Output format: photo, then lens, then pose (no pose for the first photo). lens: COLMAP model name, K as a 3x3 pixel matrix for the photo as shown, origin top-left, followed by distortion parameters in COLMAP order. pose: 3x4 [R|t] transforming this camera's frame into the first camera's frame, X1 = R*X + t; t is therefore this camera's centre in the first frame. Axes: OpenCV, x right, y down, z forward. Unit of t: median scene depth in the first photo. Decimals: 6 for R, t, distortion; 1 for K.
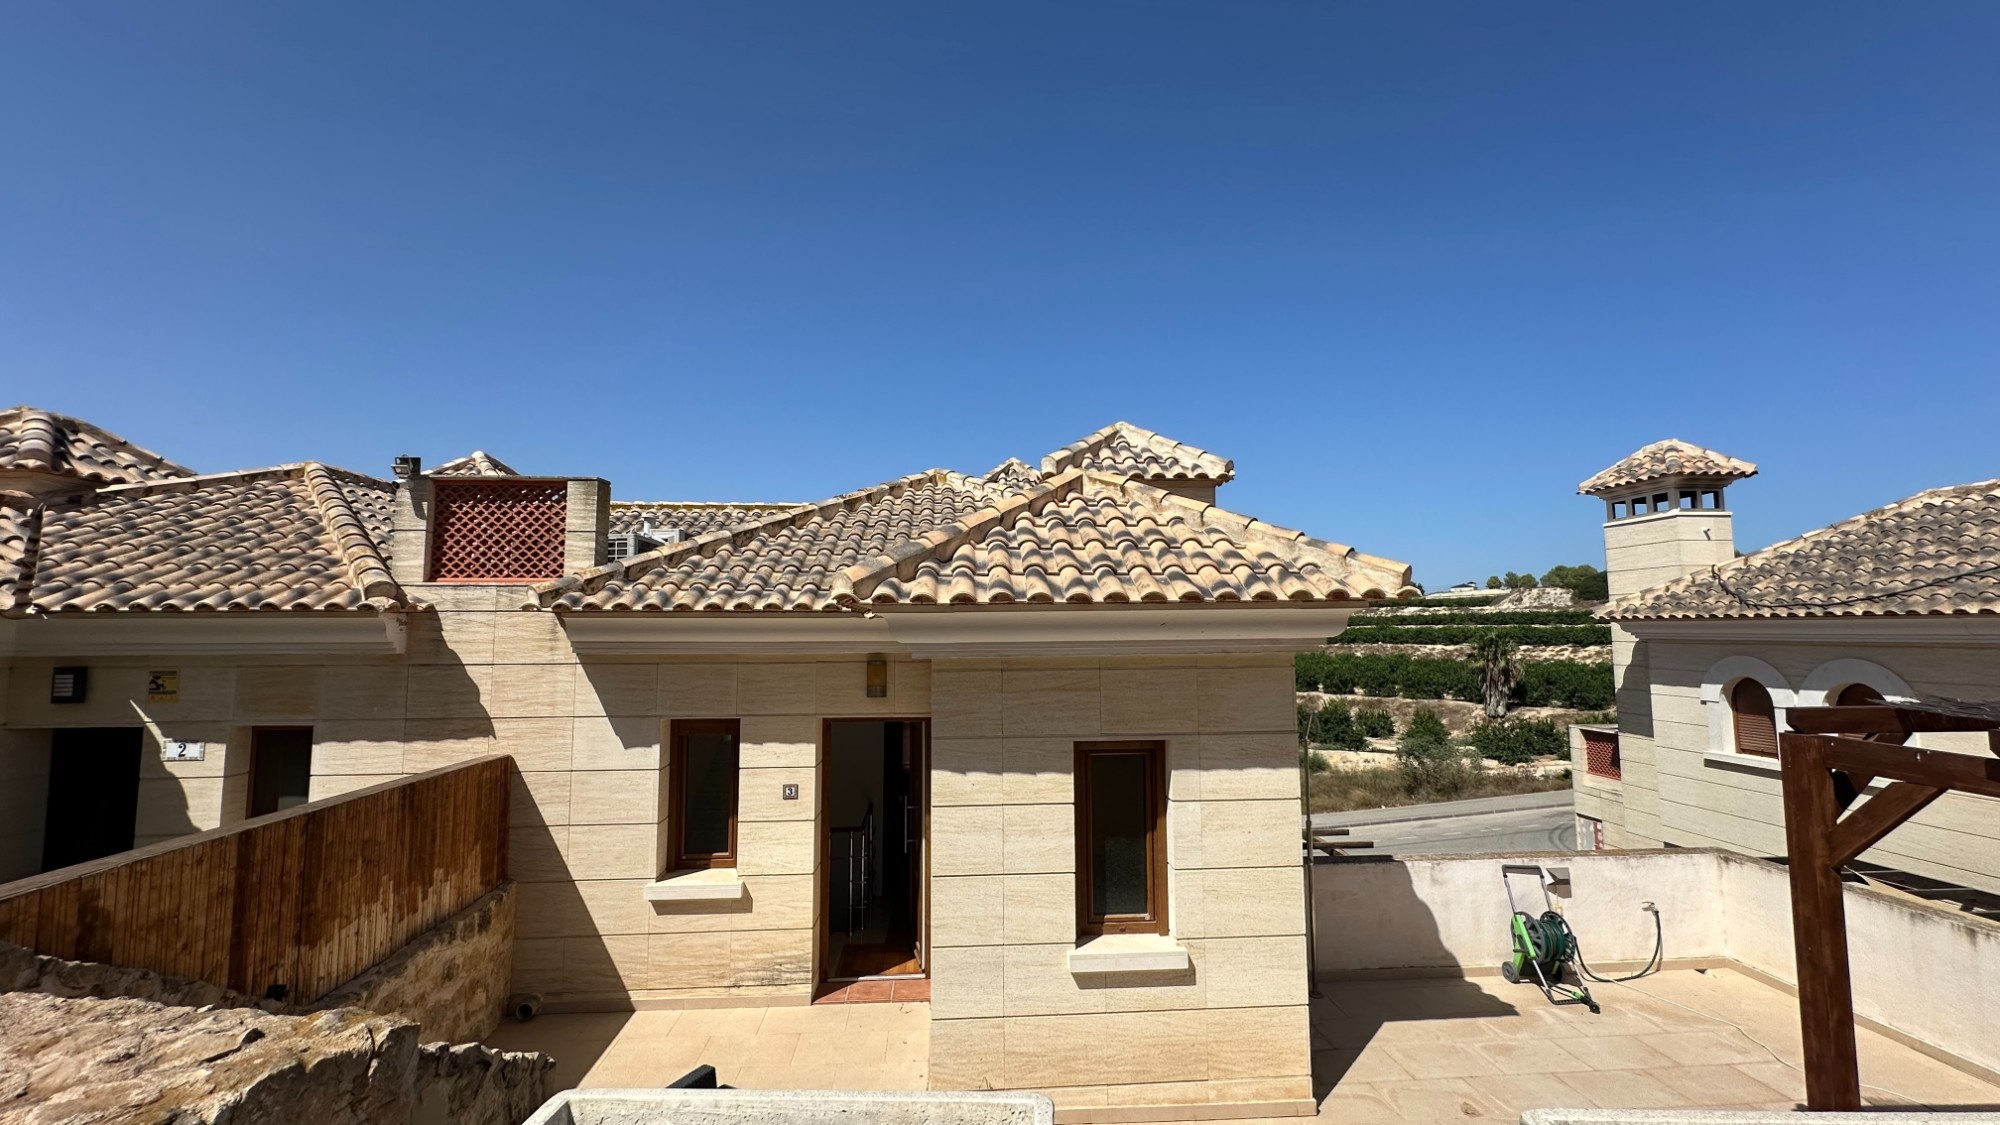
lens RADIAL K [[797.2, 0, 1000.0], [0, 797.2, 562.5], [0, 0, 1]] dist [0.000885, -0.000139]
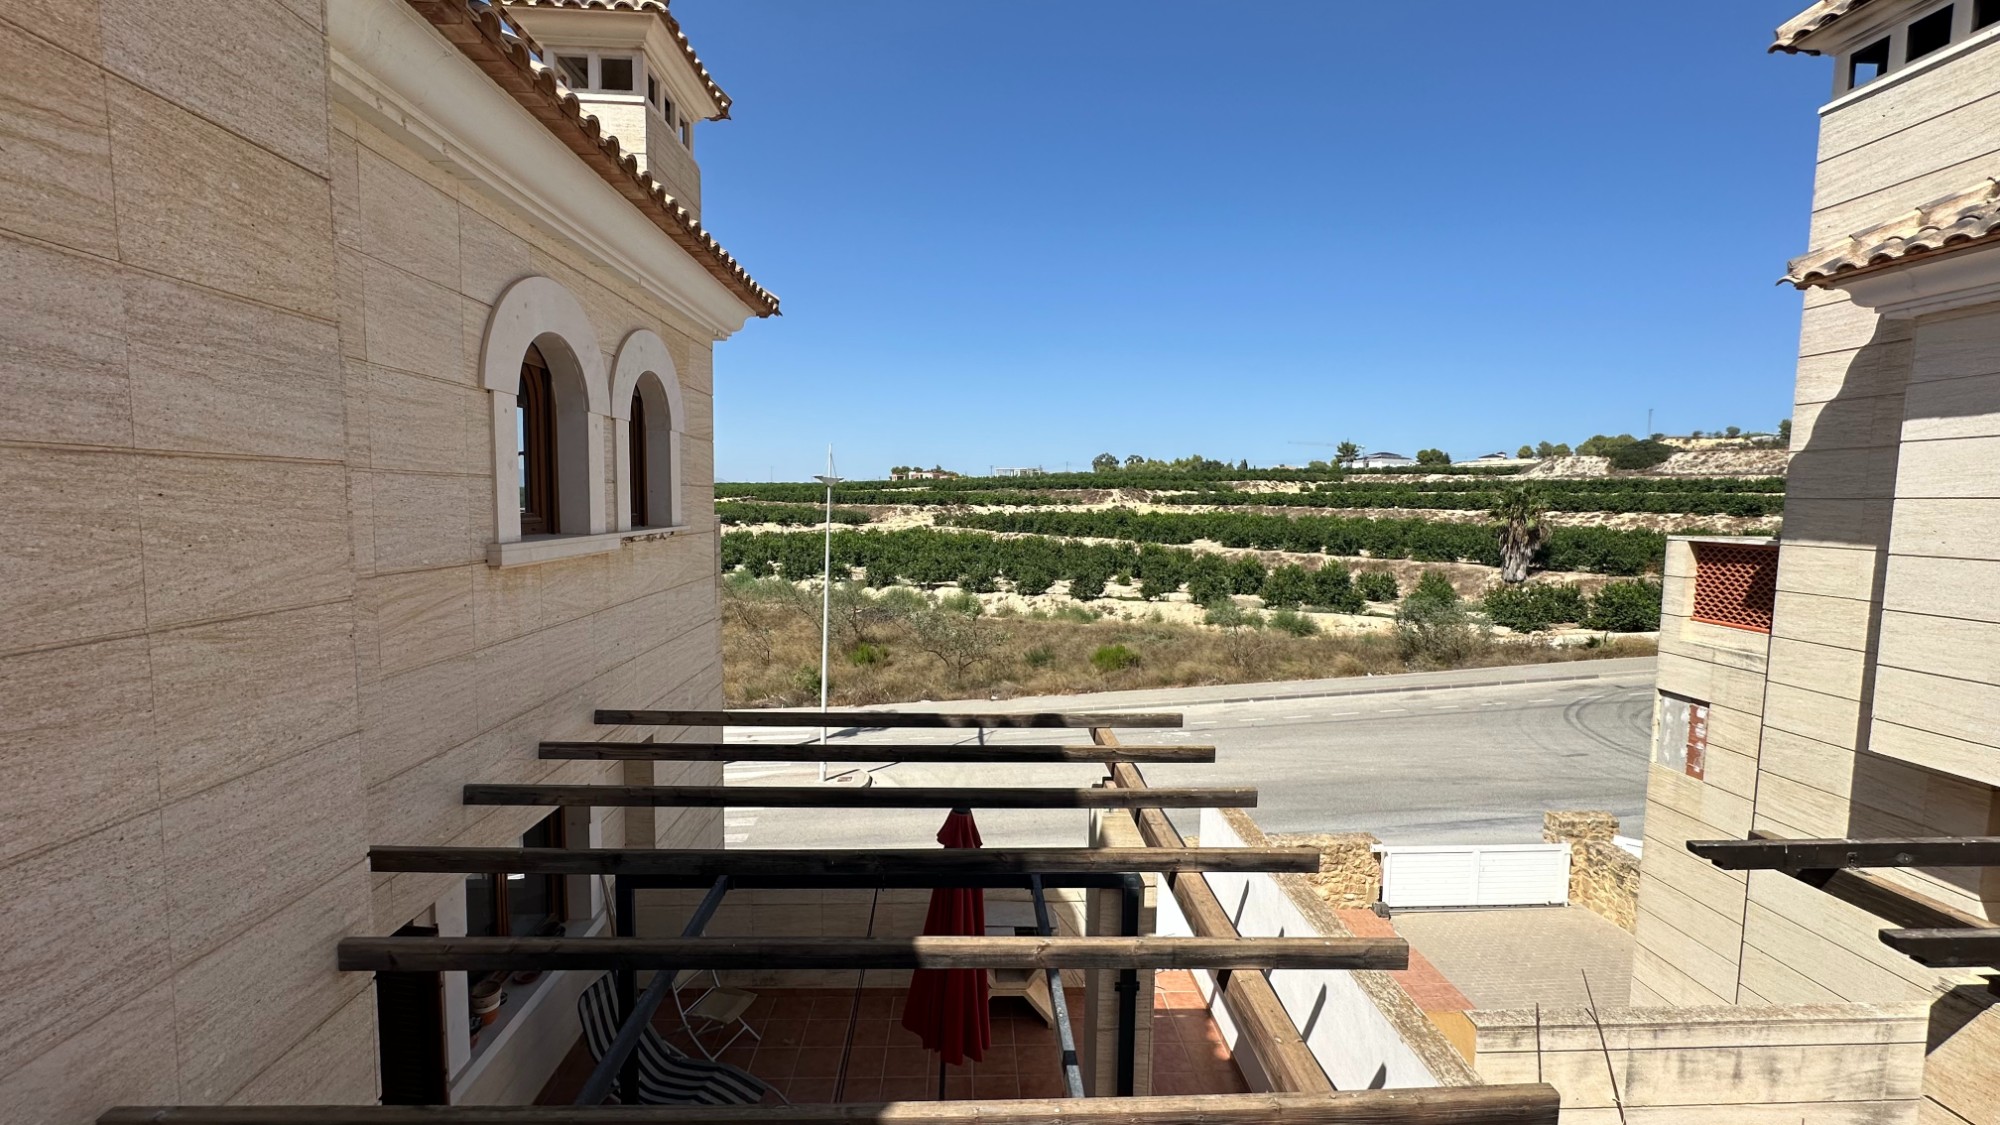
lens RADIAL K [[797.2, 0, 1000.0], [0, 797.2, 562.5], [0, 0, 1]] dist [0.000885, -0.000139]
pose [[0.999586, 0.019872, -0.020799, 0.065067], [-0.016149, 0.986000, 0.165959, 0.034134], [0.023806, -0.165555, 0.985913, 0.109283]]
